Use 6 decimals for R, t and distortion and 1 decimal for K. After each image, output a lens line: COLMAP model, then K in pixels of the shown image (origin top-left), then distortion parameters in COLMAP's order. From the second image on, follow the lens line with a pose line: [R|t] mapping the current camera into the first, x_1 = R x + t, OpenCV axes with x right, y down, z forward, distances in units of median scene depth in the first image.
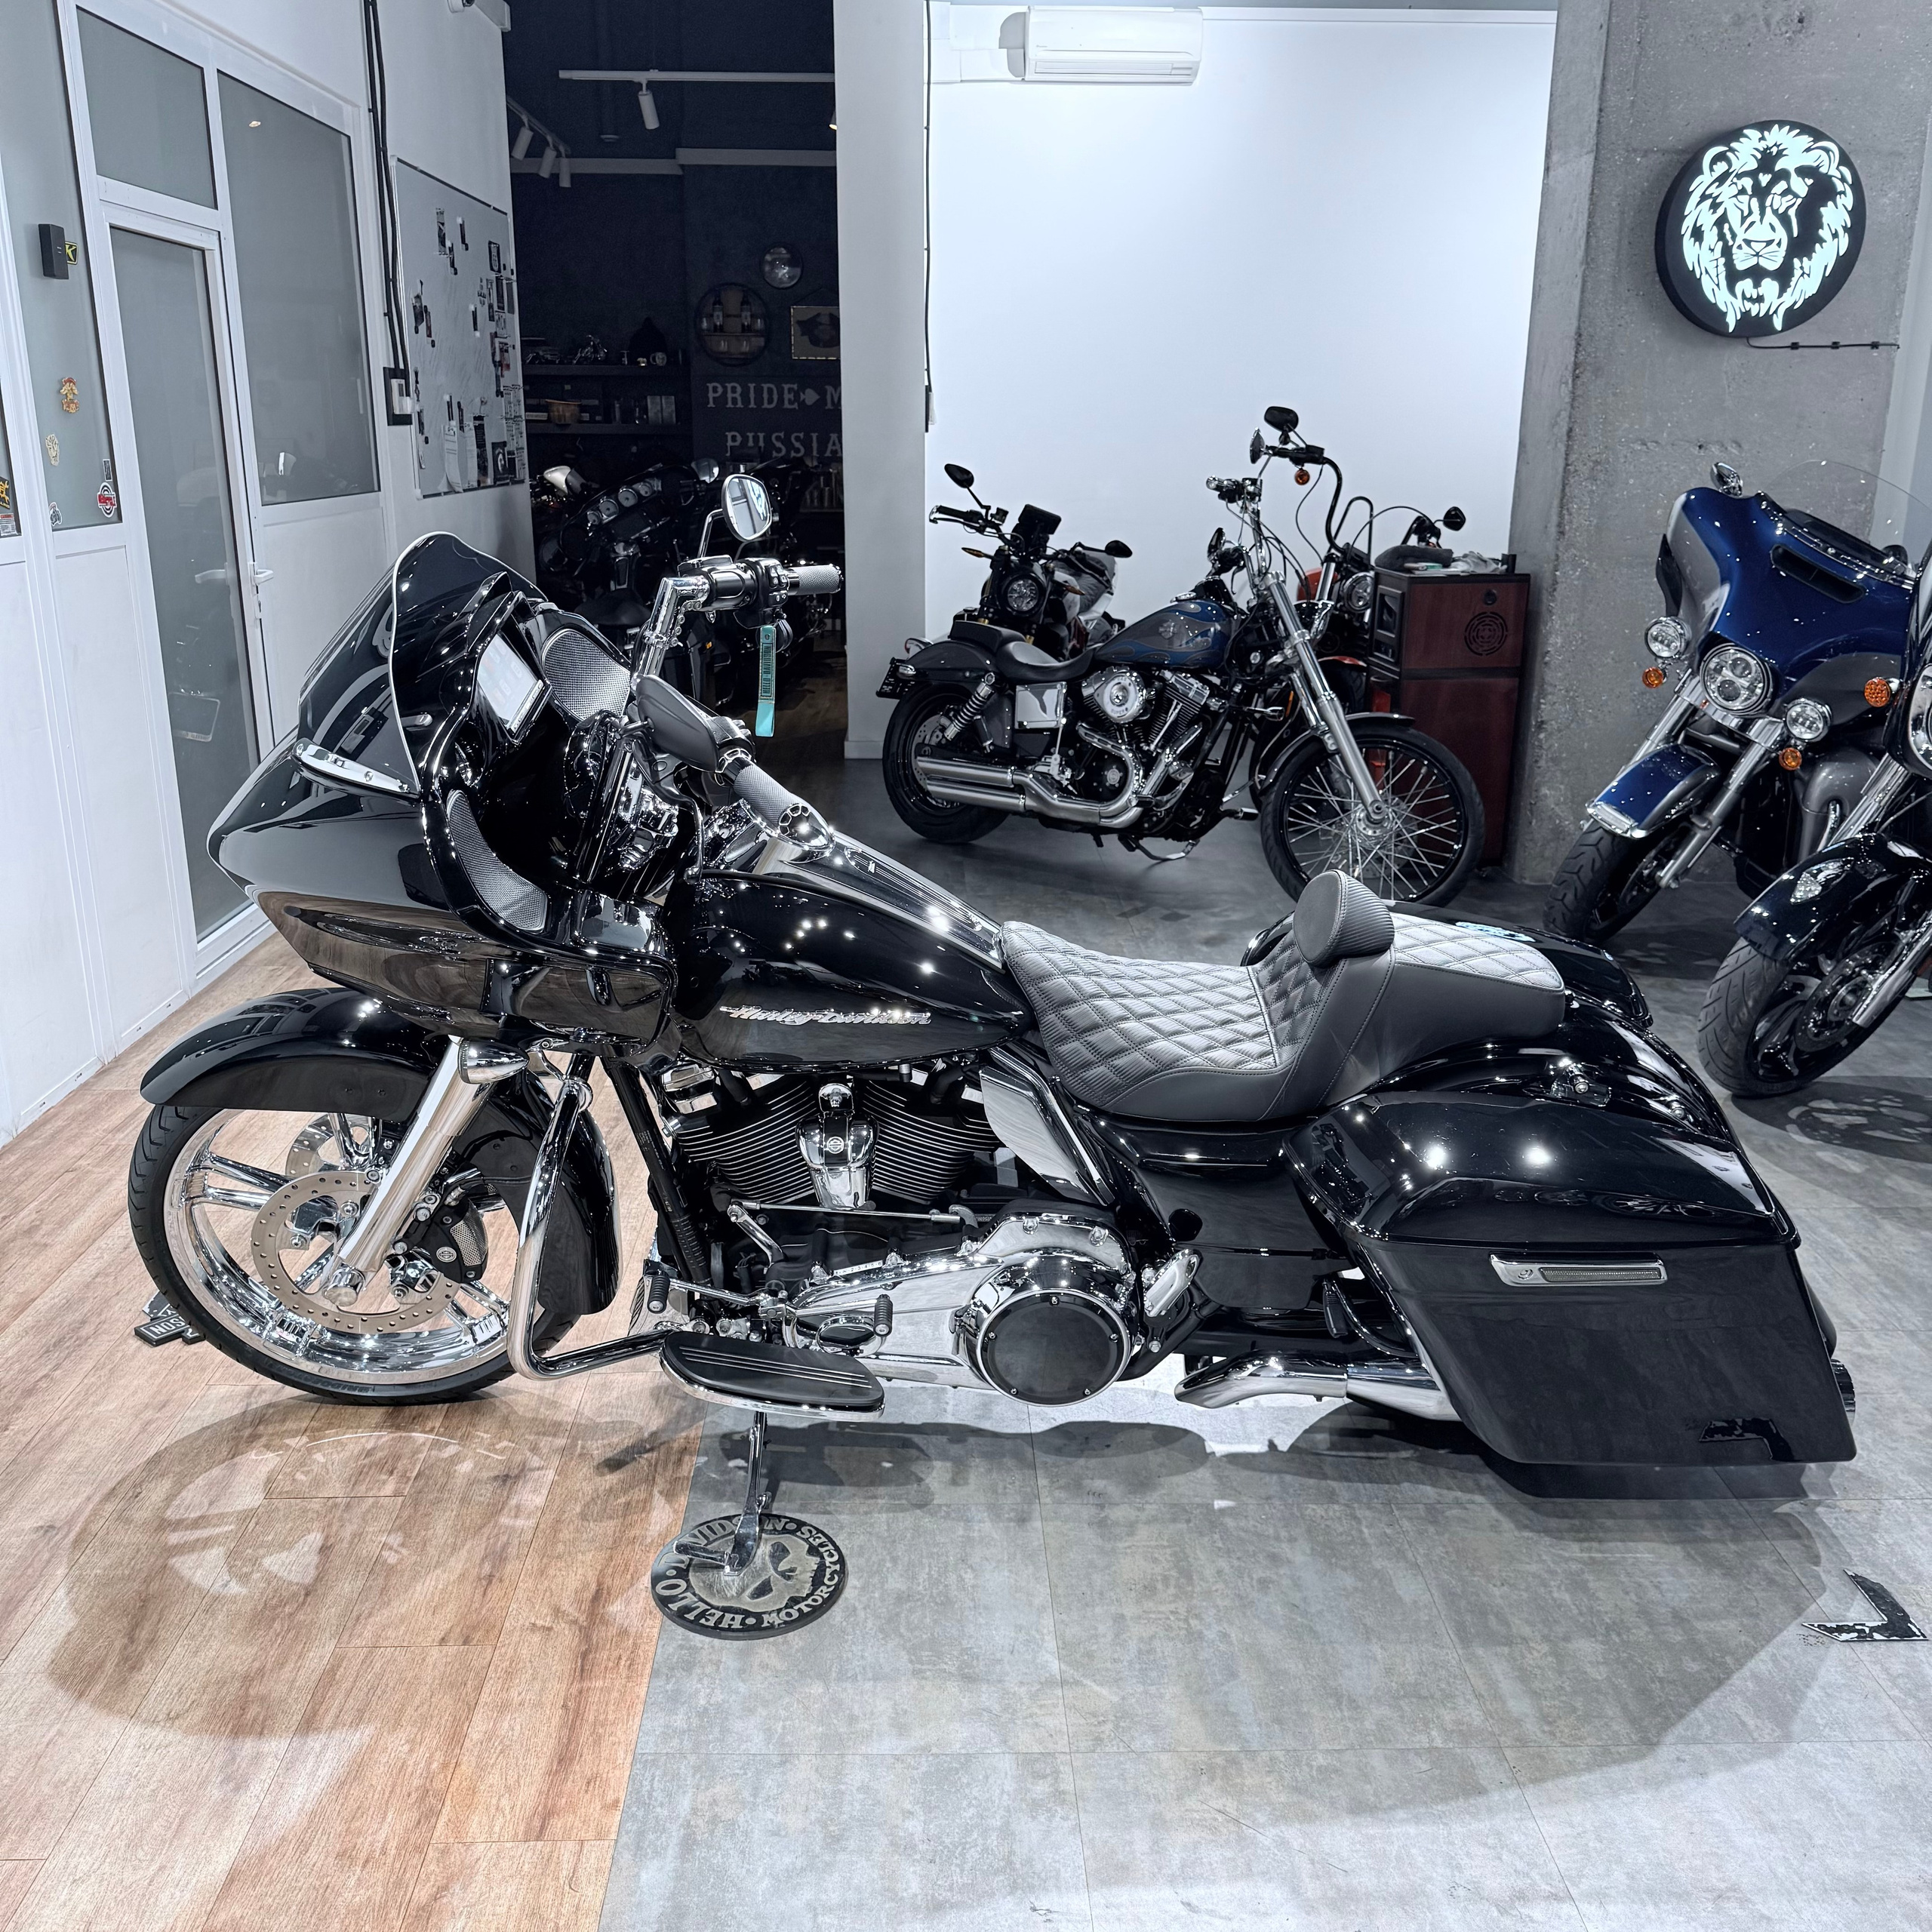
lens RADIAL K [[1800.1, 0, 955.9], [0, 1800.1, 962.1], [0, 0, 1]] dist [0.130038, -0.227808]
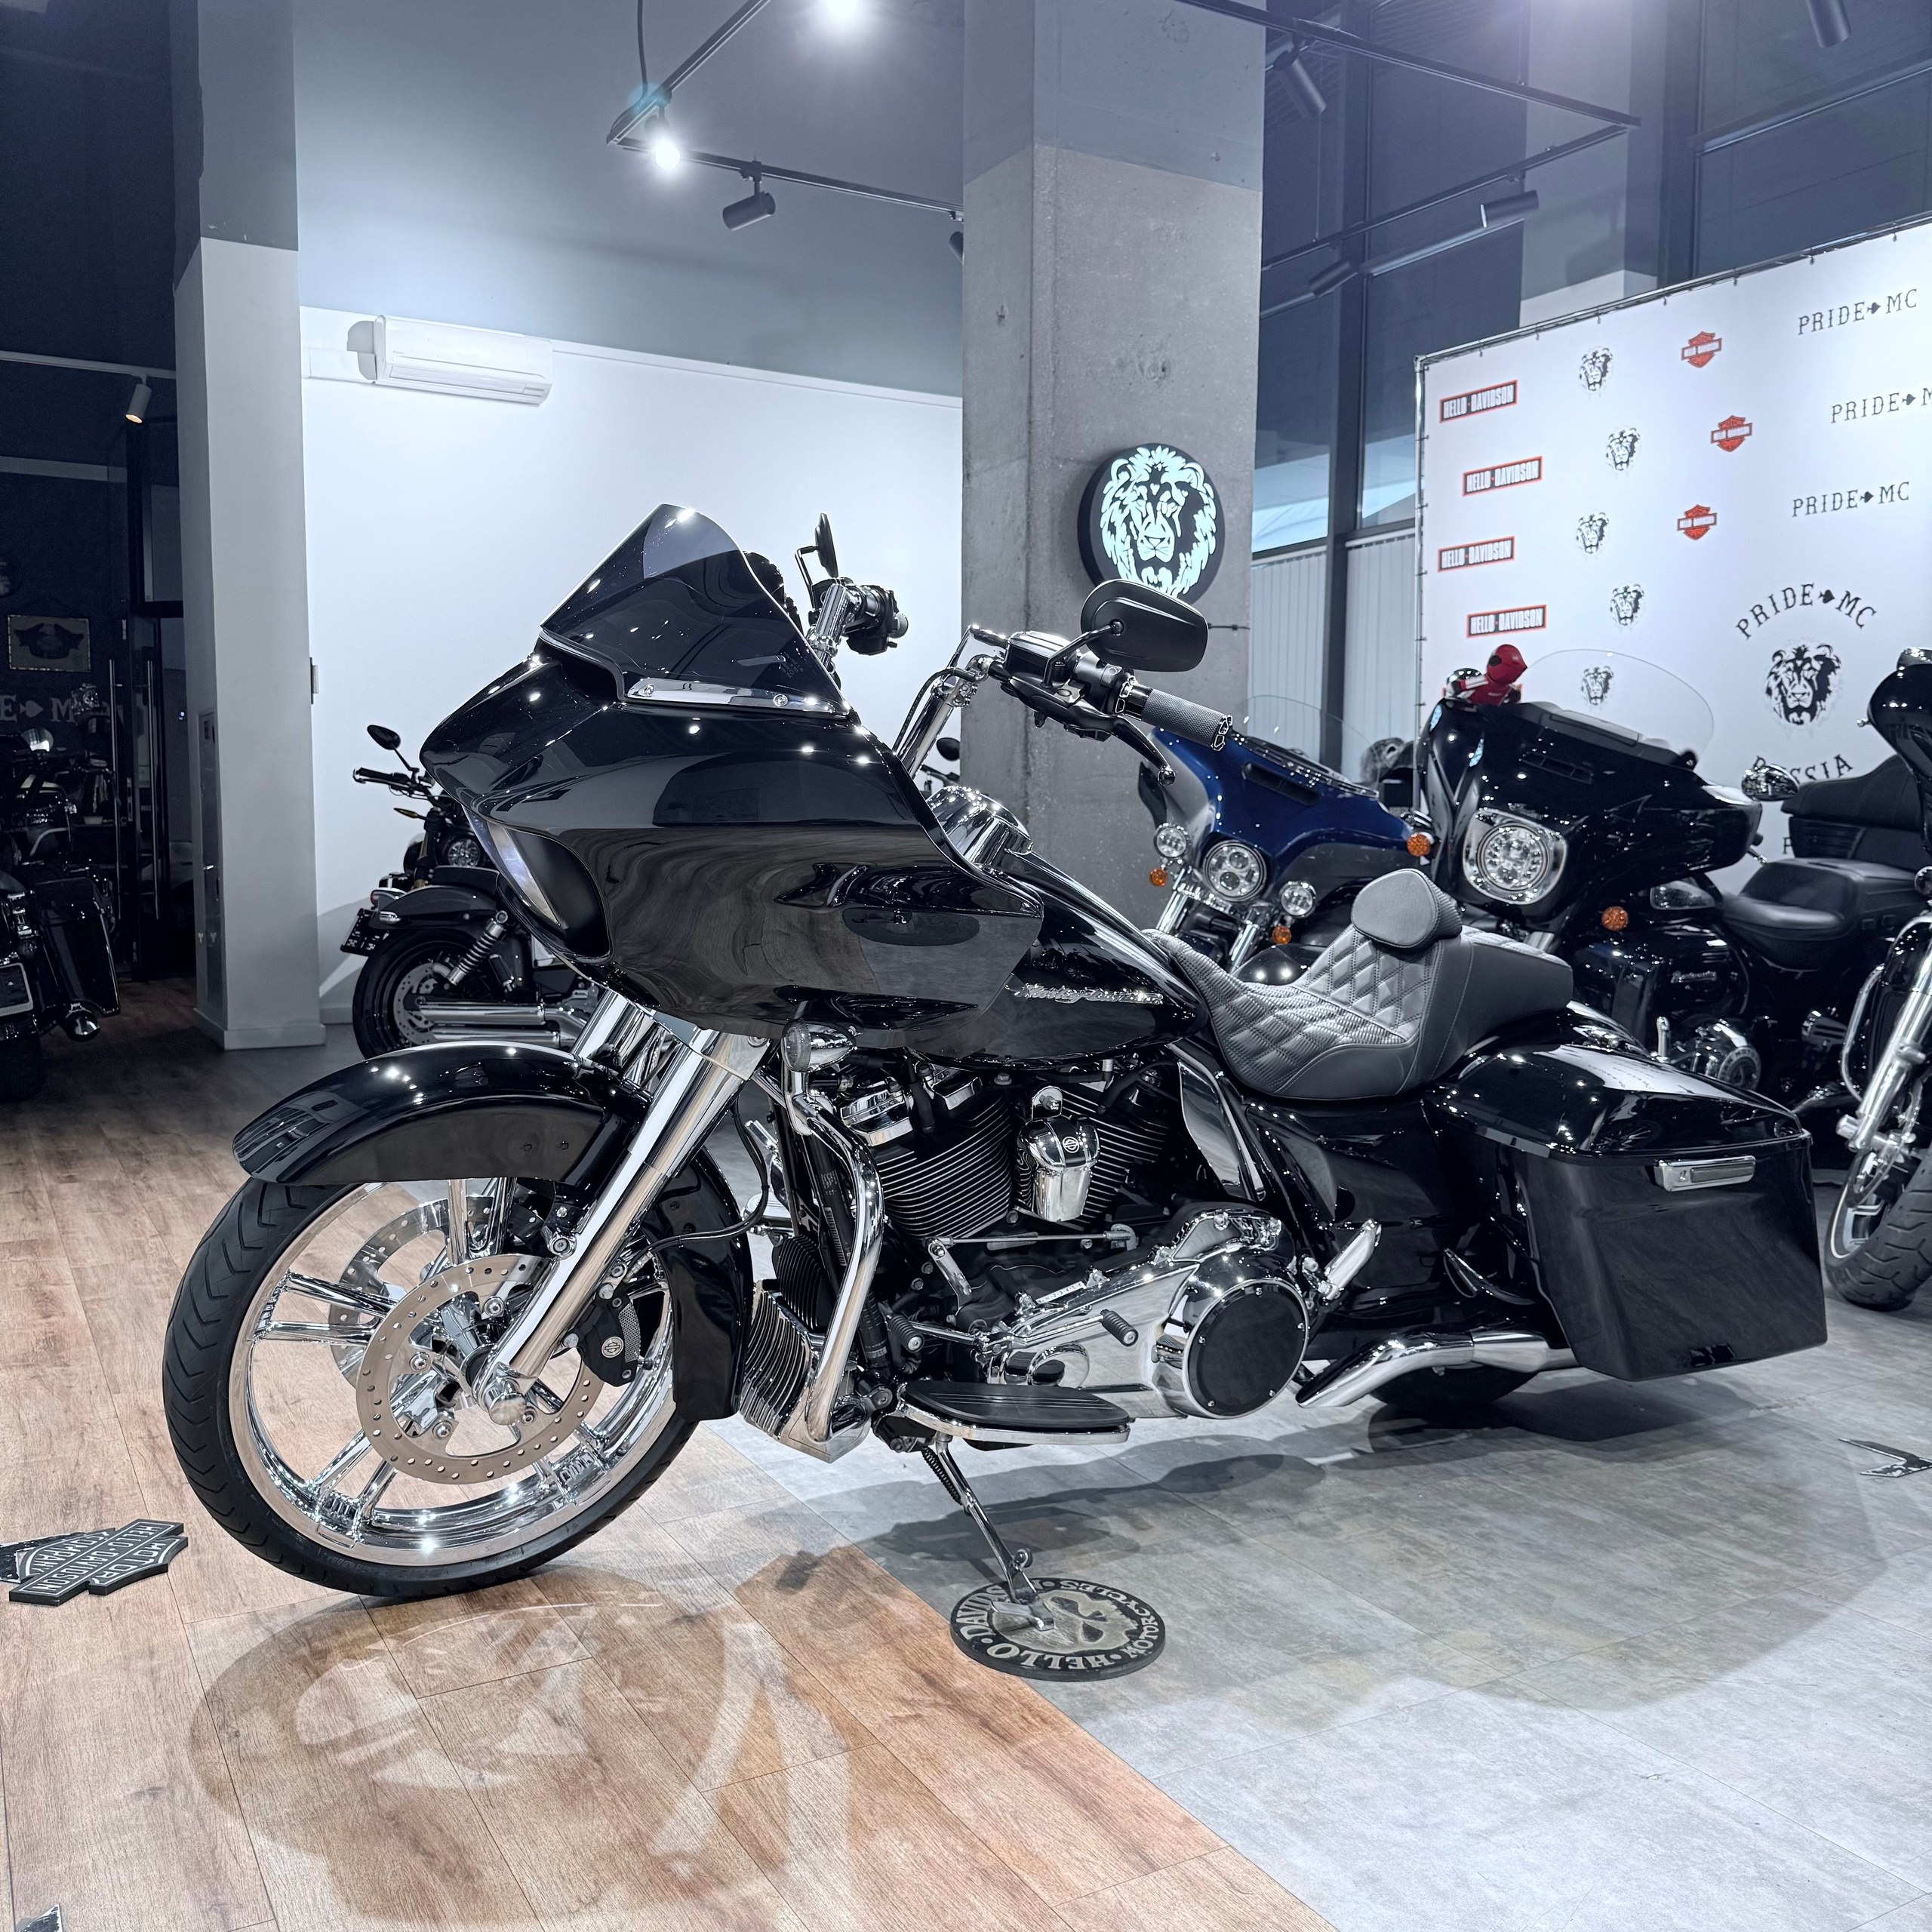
lens RADIAL K [[1793.6, 0, 958.7], [0, 1793.6, 971.8], [0, 0, 1]] dist [0.145617, -0.288277]
pose [[0.882216, -0.037200, 0.469373, -0.497495], [0.130869, 0.976968, -0.168546, 0.145033], [-0.452292, 0.210120, 0.866765, 0.156122]]
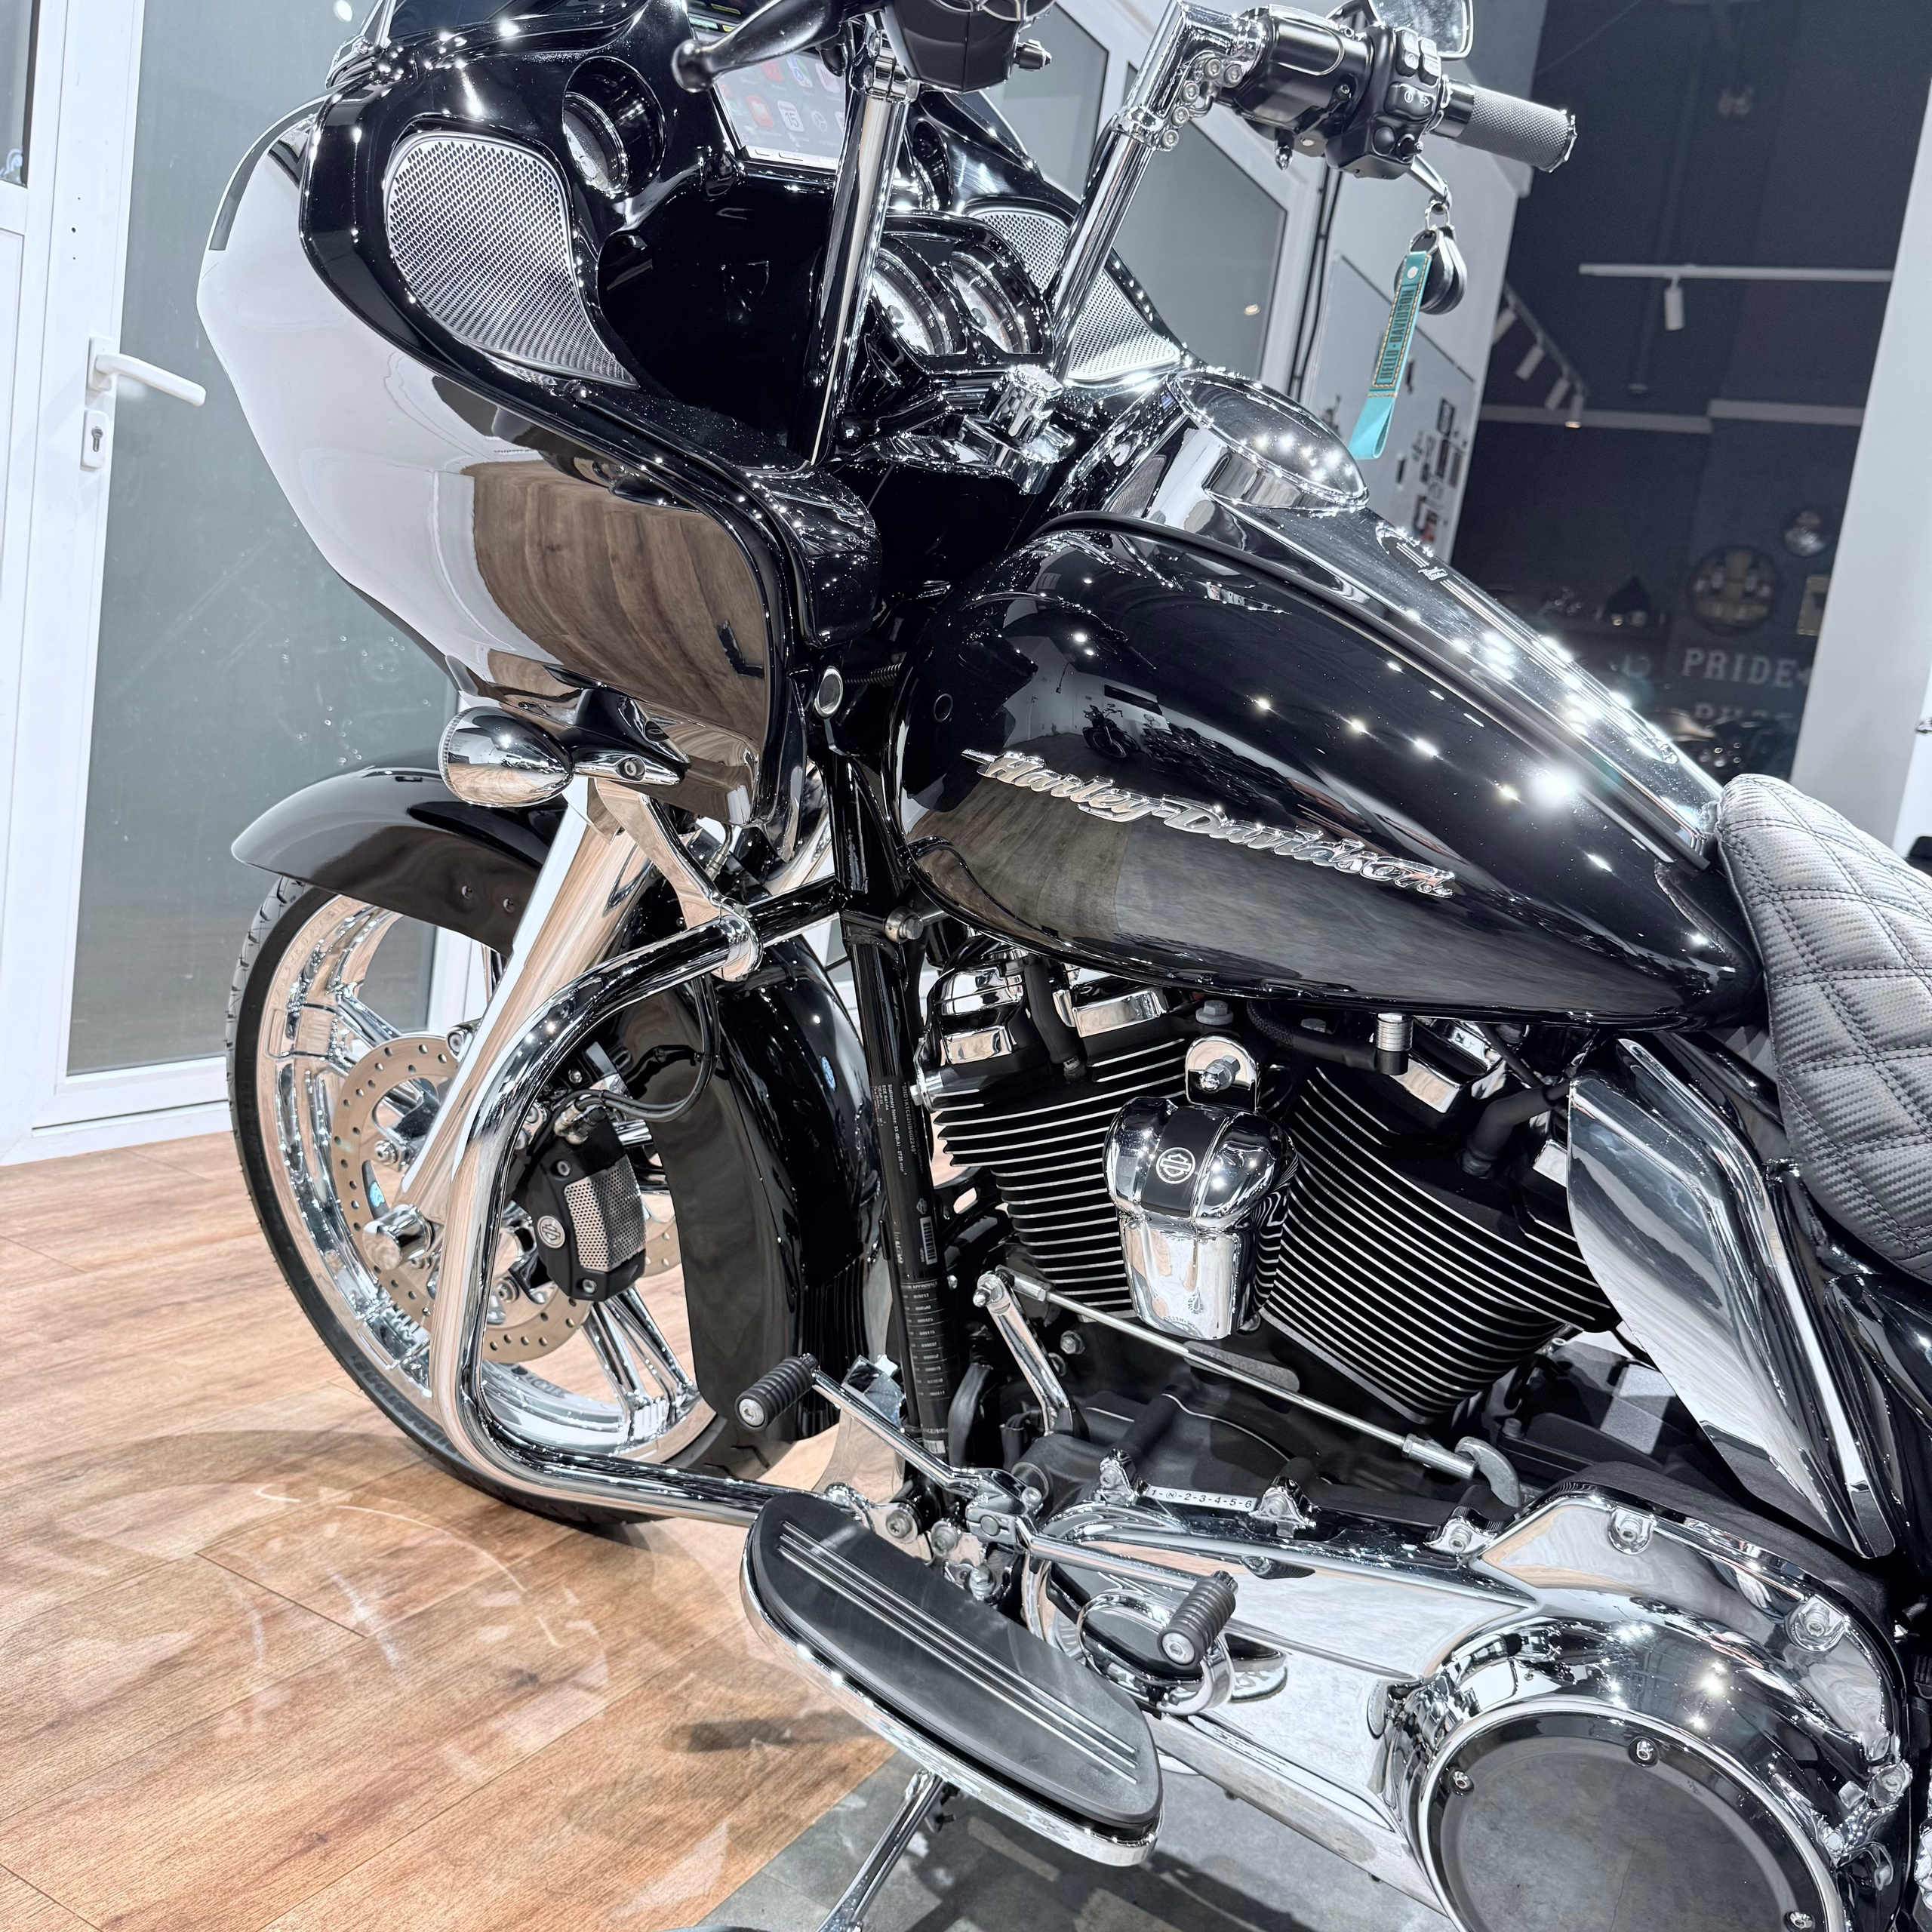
lens RADIAL K [[1829.8, 0, 937.8], [0, 1829.8, 957.7], [0, 0, 1]] dist [0.026051, -0.025966]
pose [[0.851473, 0.190535, -0.488559, 0.075255], [-0.277375, 0.954299, -0.111245, 0.103539], [0.445036, 0.230236, 0.865410, 0.519216]]
